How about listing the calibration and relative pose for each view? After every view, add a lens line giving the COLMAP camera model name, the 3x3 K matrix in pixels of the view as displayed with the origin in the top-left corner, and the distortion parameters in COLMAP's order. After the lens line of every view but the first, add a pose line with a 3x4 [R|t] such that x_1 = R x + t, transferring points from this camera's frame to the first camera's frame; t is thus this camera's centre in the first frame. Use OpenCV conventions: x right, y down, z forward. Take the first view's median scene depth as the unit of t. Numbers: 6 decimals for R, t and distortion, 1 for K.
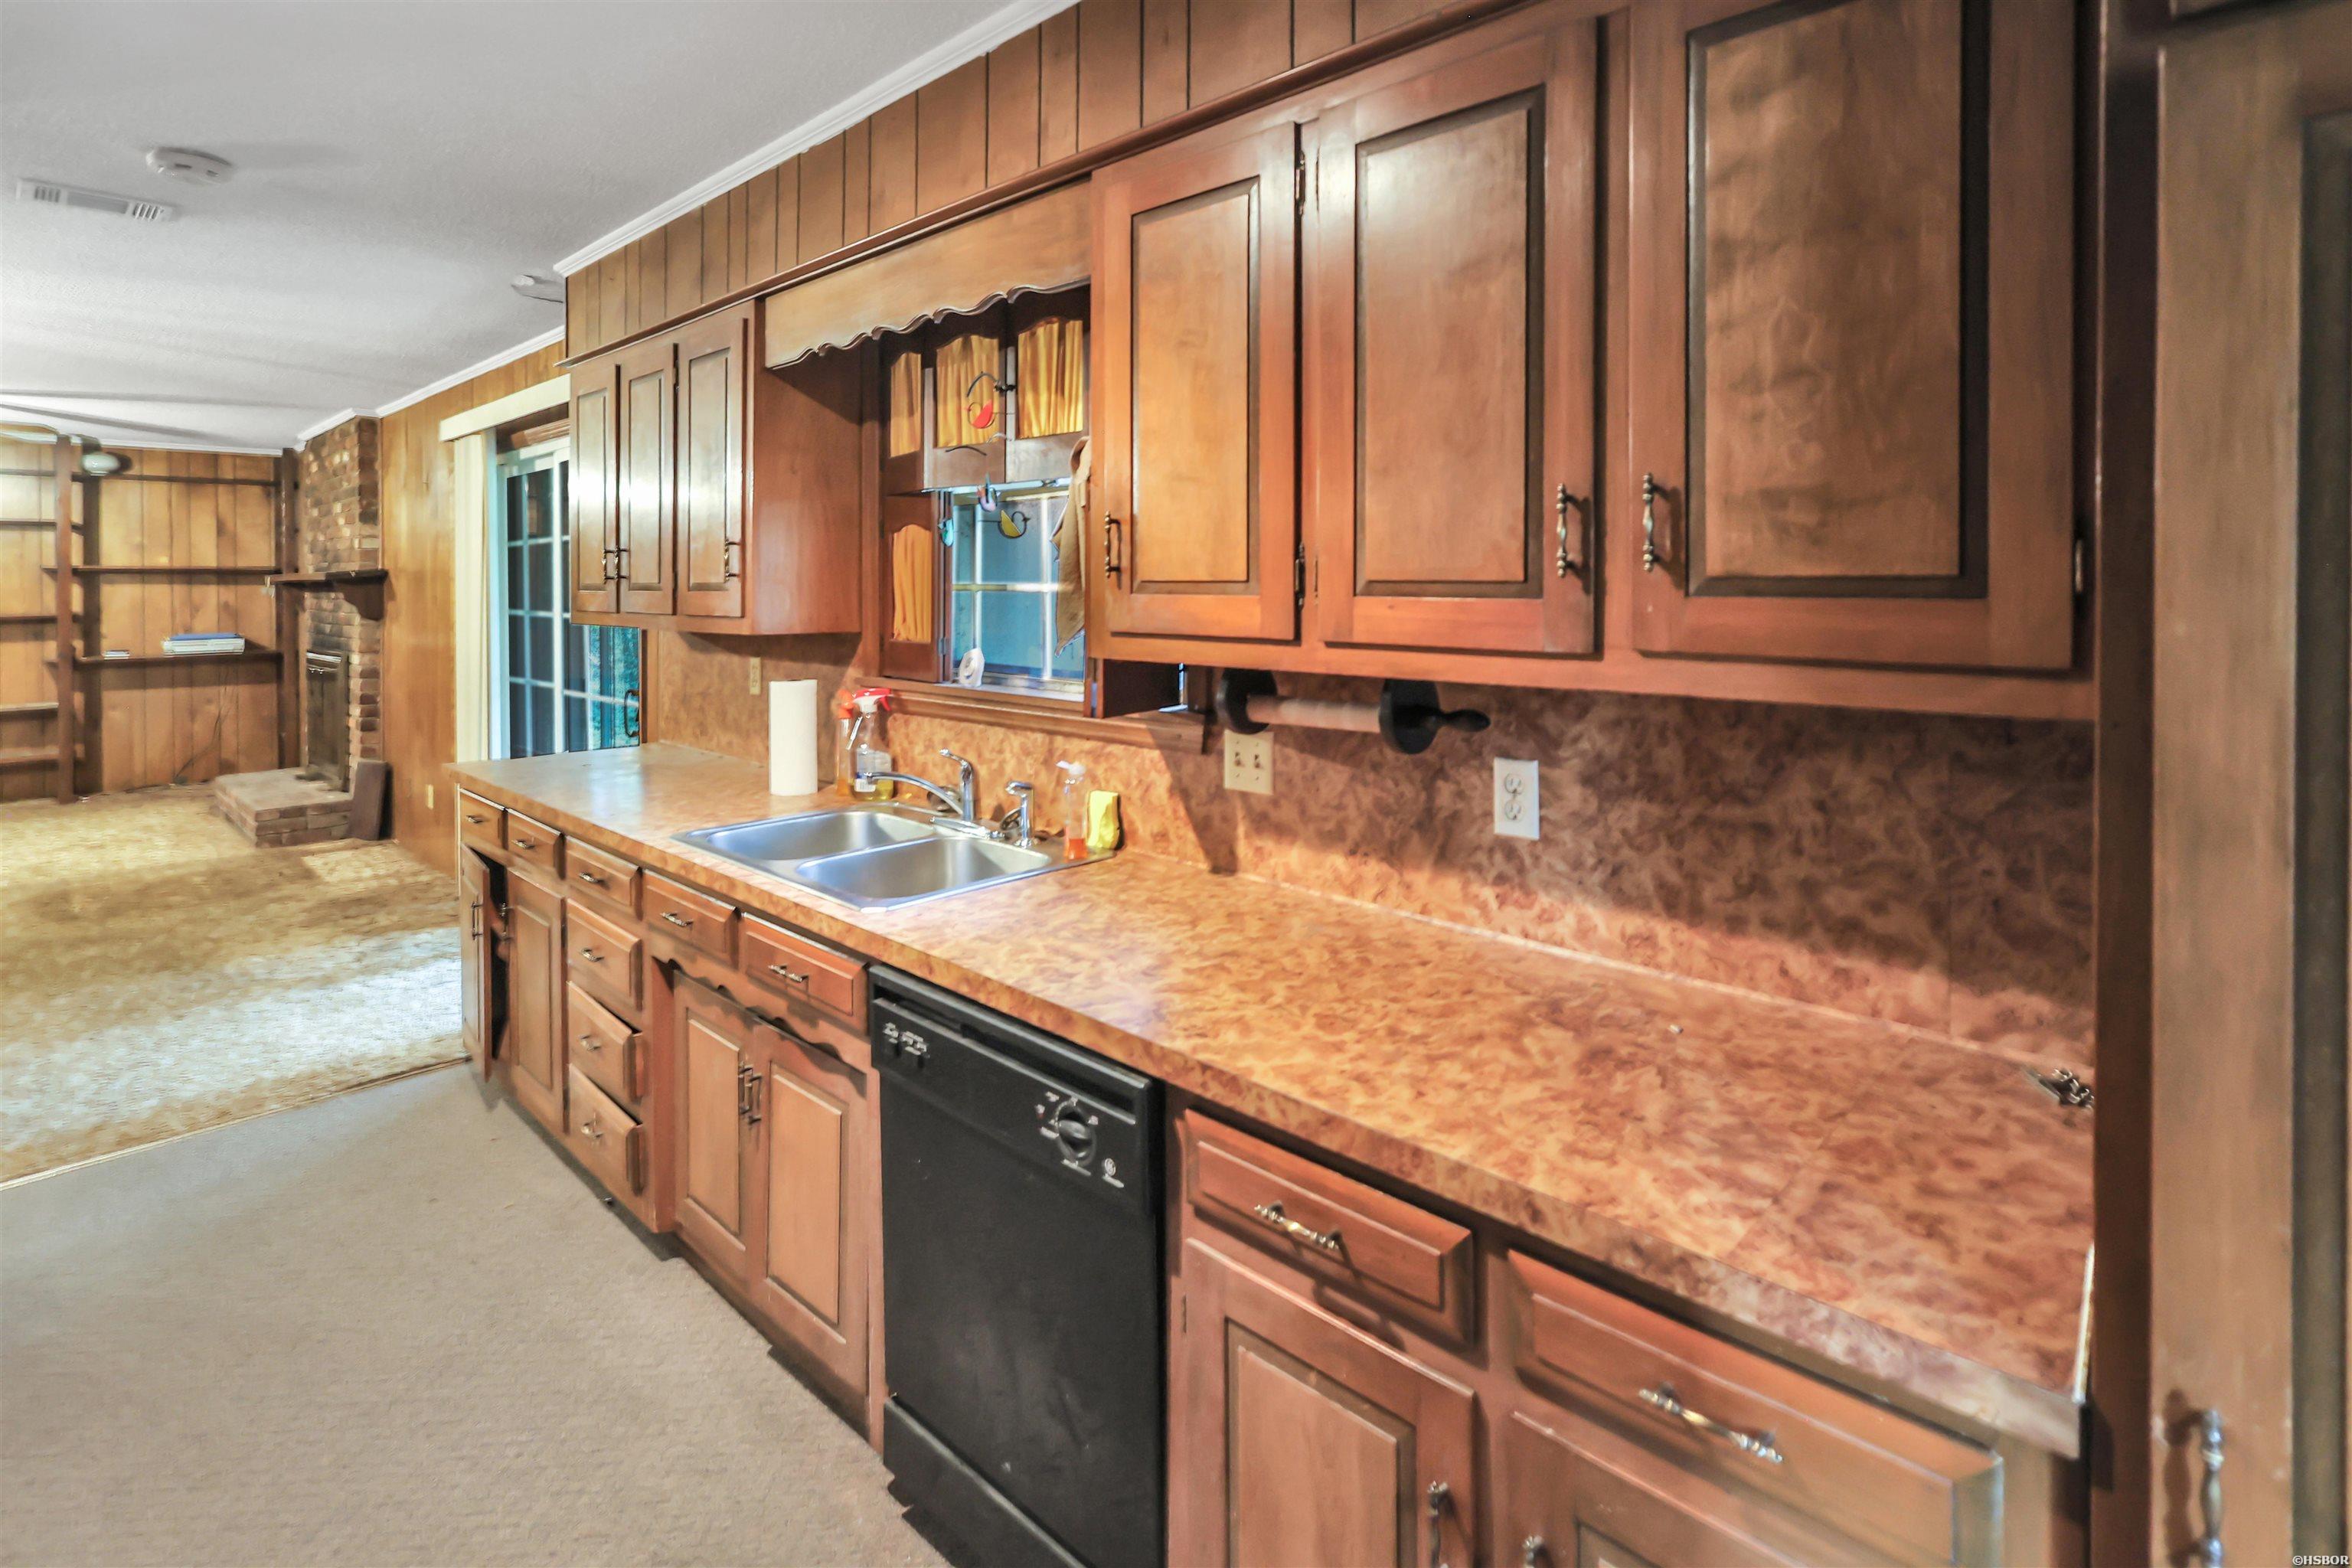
lens RADIAL K [[1175.8, 0, 1185.5], [0, 1175.8, 587.2], [0, 0, 1]] dist [-0.001849, -0.001014]
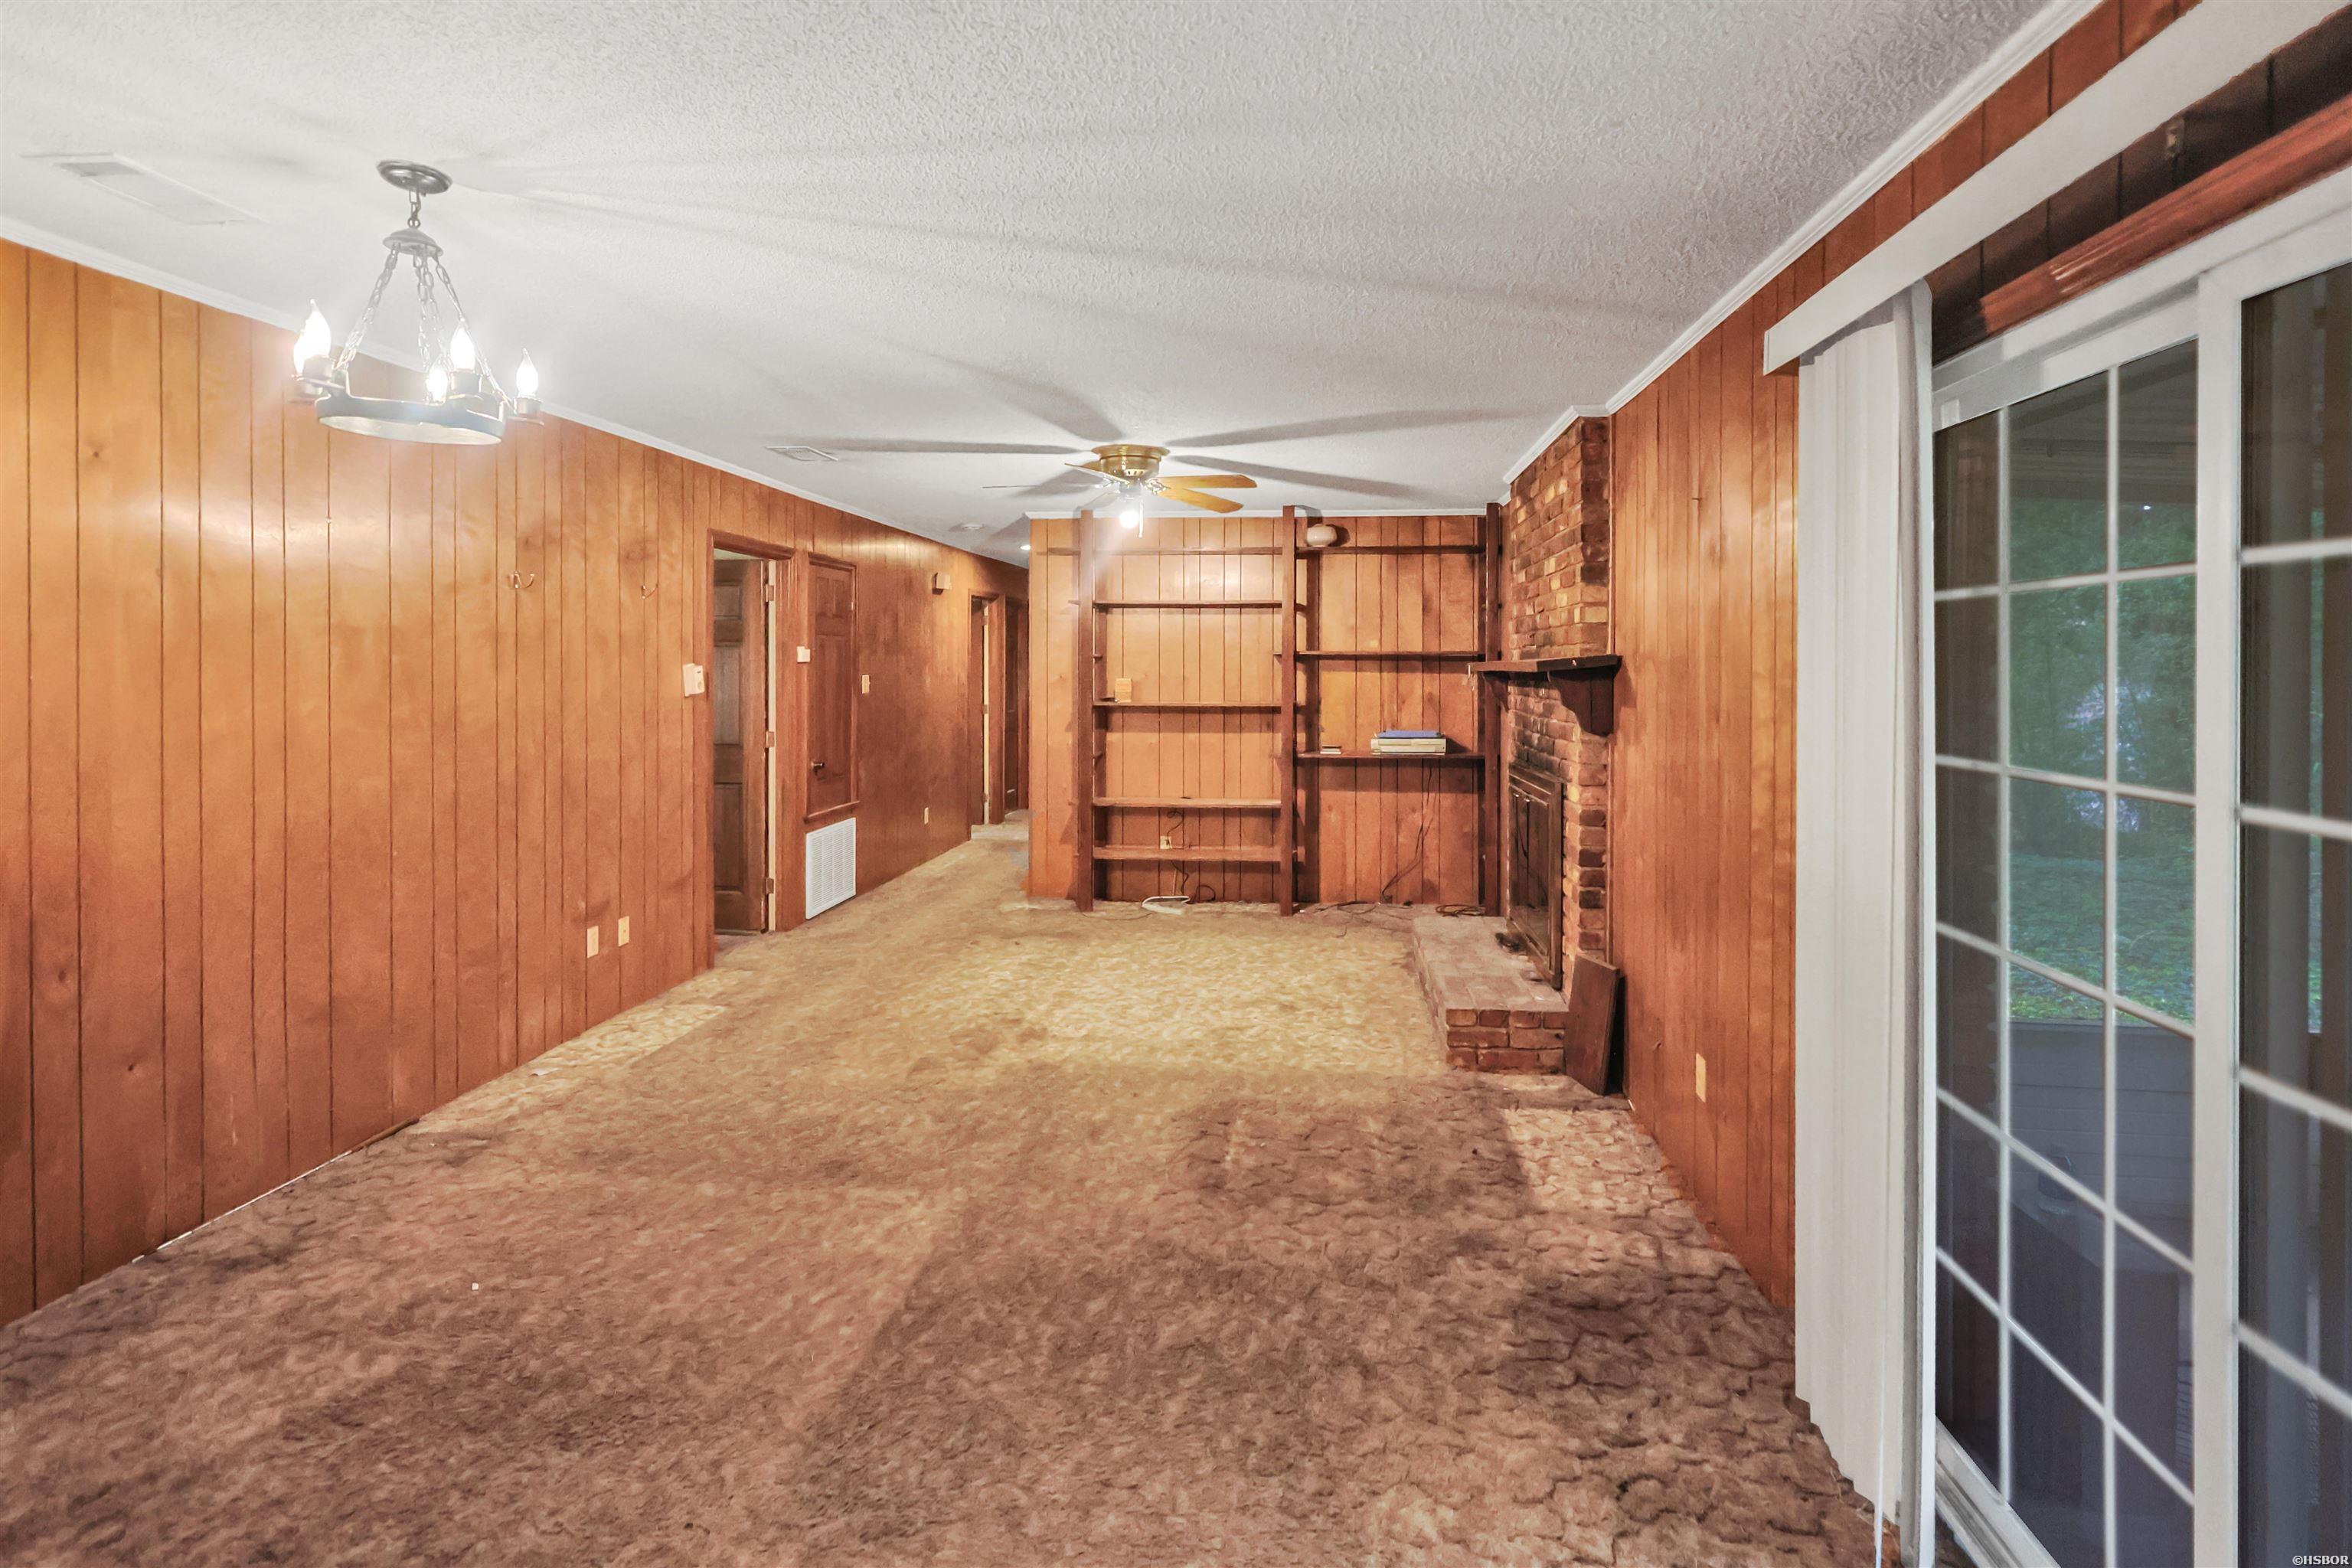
lens RADIAL K [[1136.4, 0, 1236.2], [0, 1136.4, 657.2], [0, 0, 1]] dist [0.000004, 0.000010]
pose [[0.641633, 0.002586, -0.767008, -0.583850], [-0.011959, 0.999906, -0.006633, -0.012925], [0.766919, 0.013428, 0.641604, 0.766069]]
